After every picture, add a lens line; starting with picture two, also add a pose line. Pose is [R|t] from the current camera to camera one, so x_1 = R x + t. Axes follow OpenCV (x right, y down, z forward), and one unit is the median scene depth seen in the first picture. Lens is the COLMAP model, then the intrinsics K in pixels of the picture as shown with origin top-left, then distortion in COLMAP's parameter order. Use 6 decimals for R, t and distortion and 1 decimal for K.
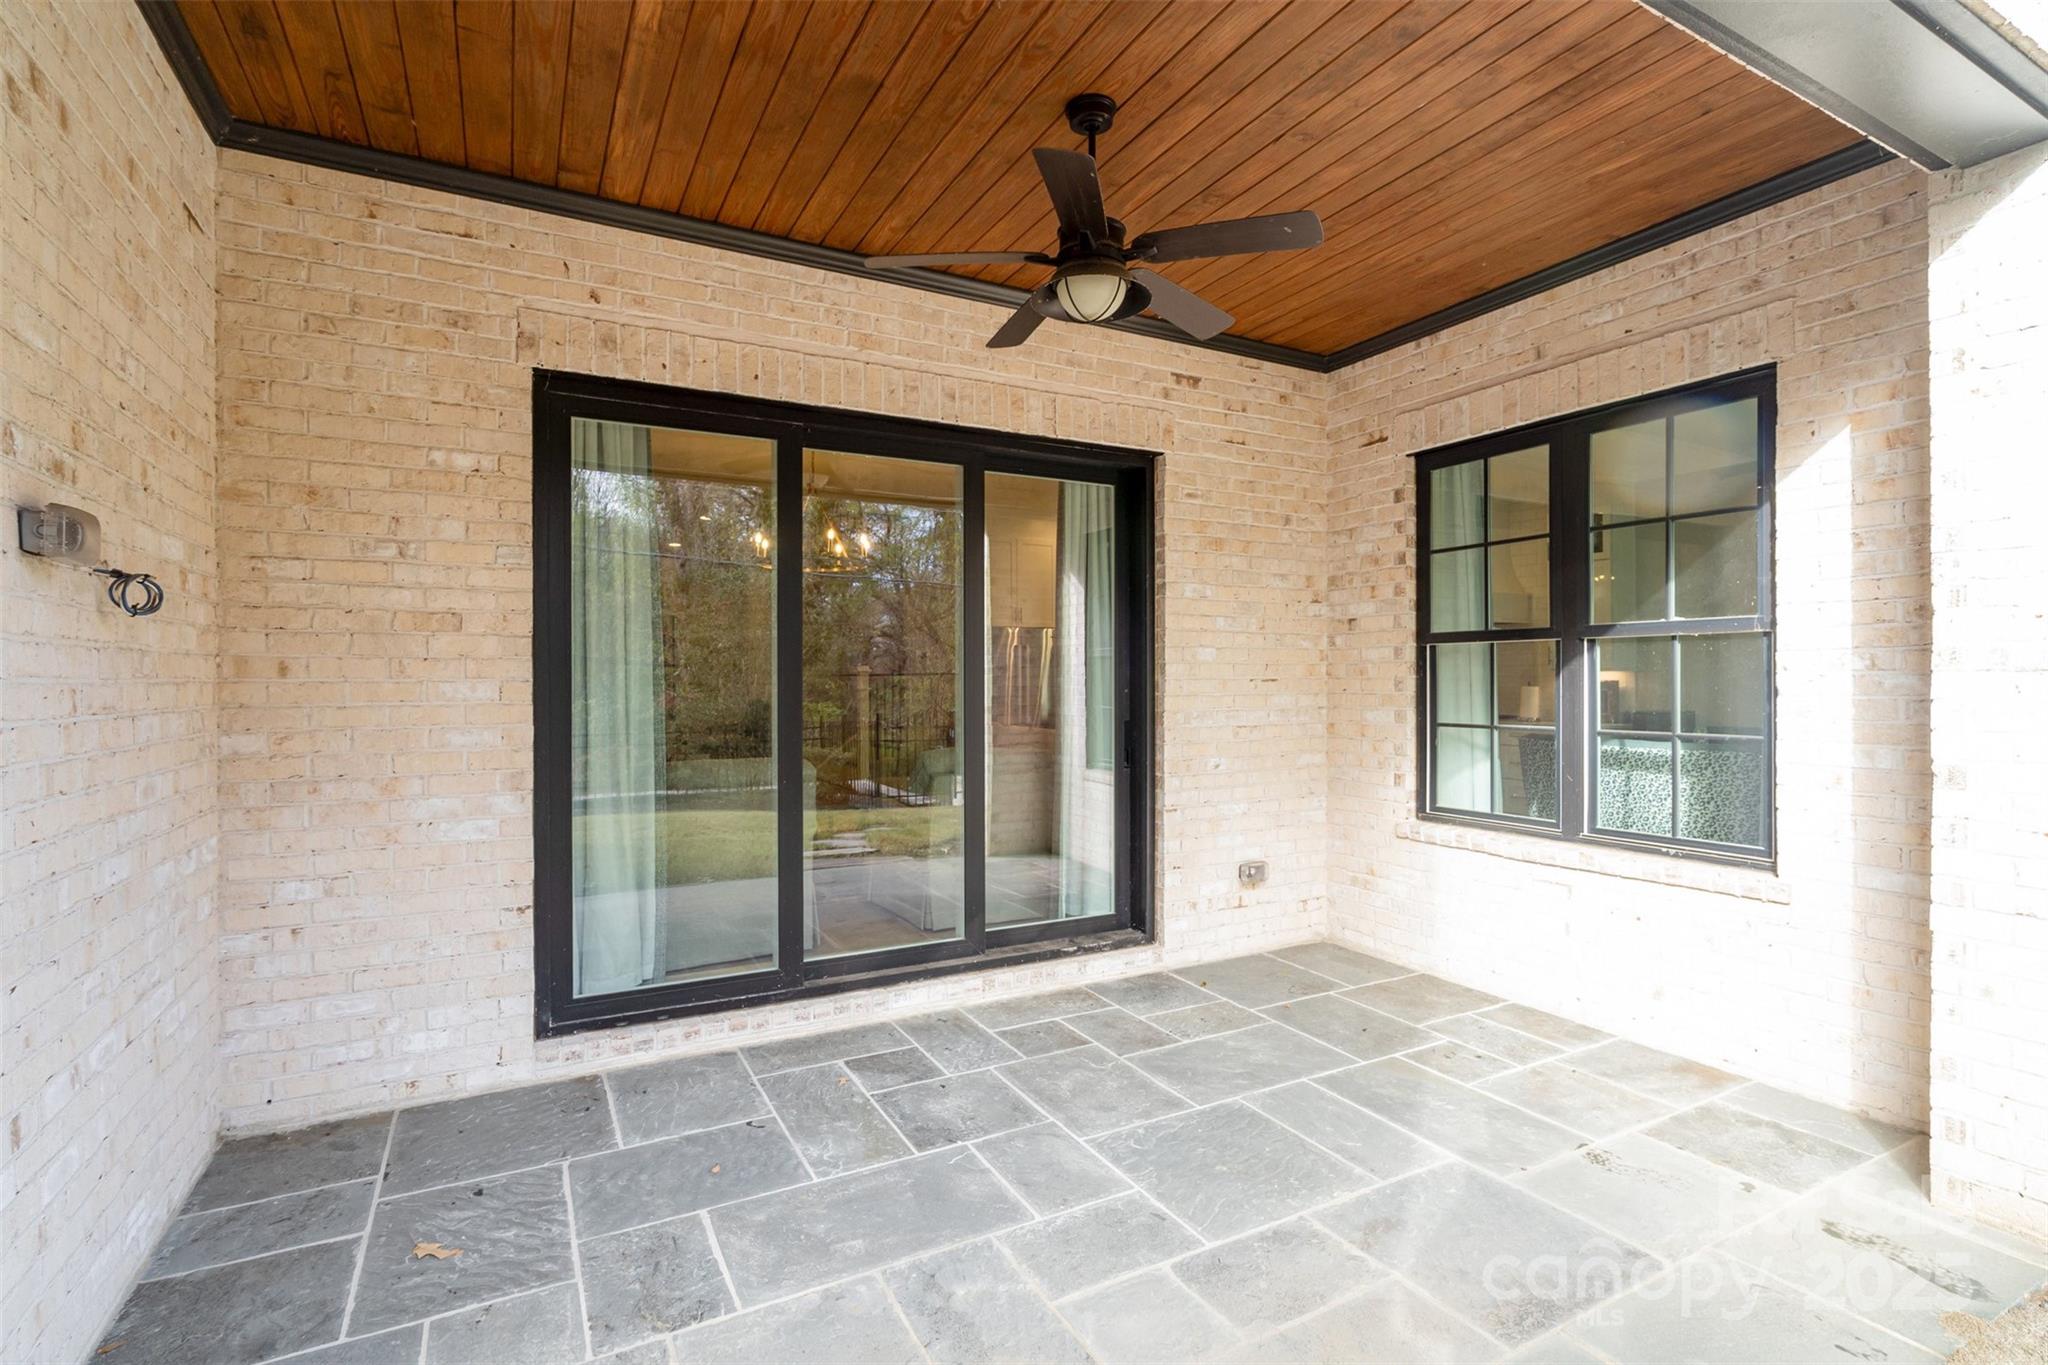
lens RADIAL K [[935.0, 0, 1025.0], [0, 935.0, 679.7], [0, 0, 1]] dist [-0.003517, -0.001053]
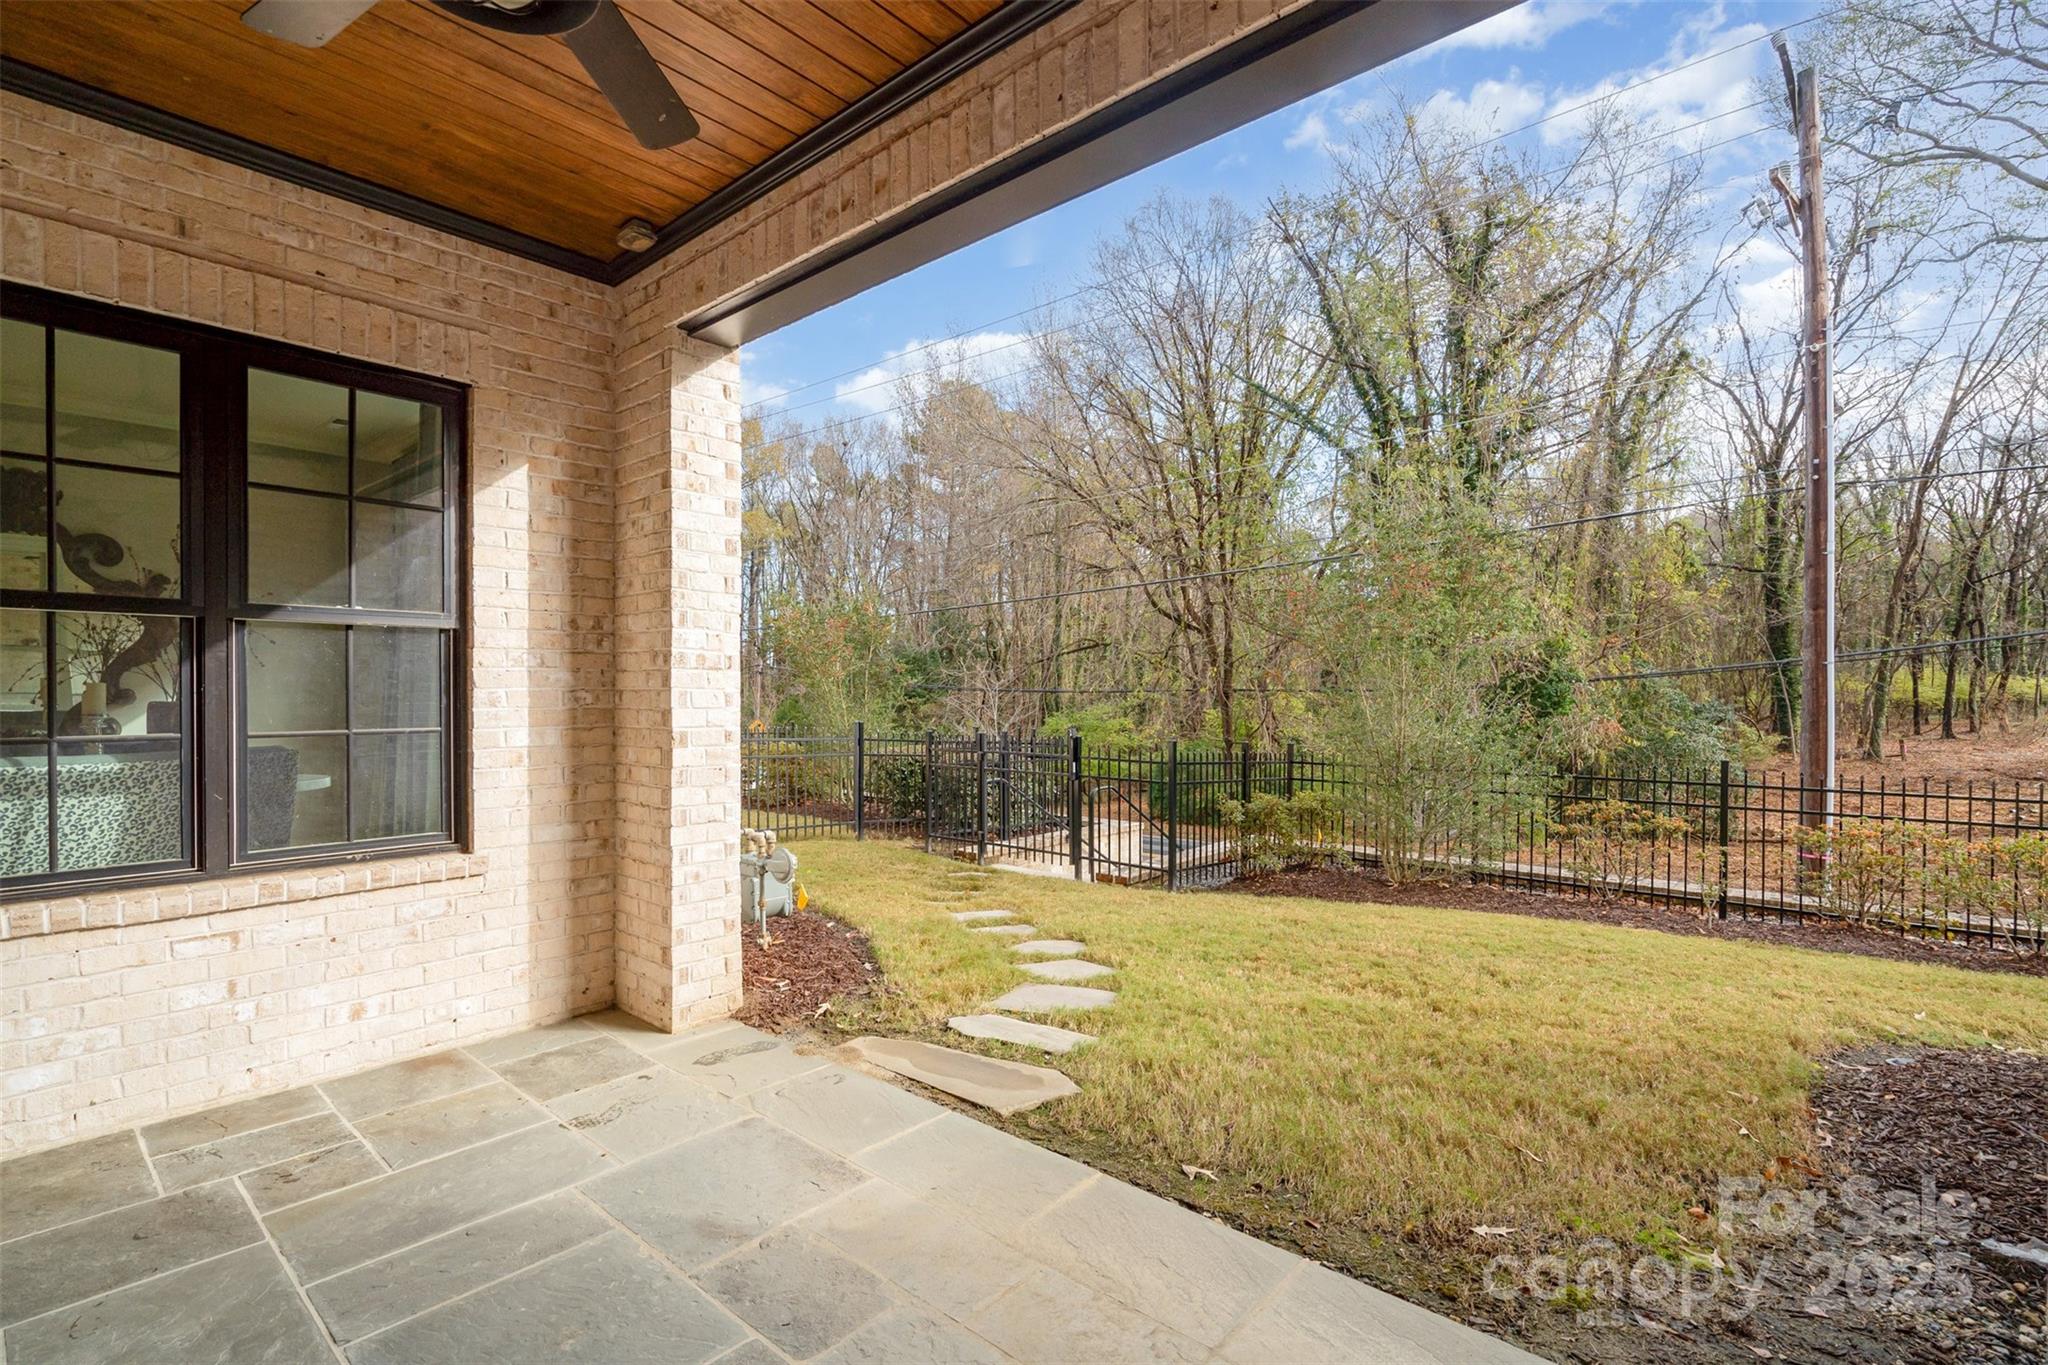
lens RADIAL K [[935.0, 0, 1082.2], [0, 935.0, 698.3], [0, 0, 1]] dist [-0.003517, -0.001053]
pose [[-0.380835, -0.001756, 0.924641, -0.452450], [0.003786, 0.999987, 0.003458, 0.025811], [-0.924635, 0.004818, -0.380823, 0.699624]]
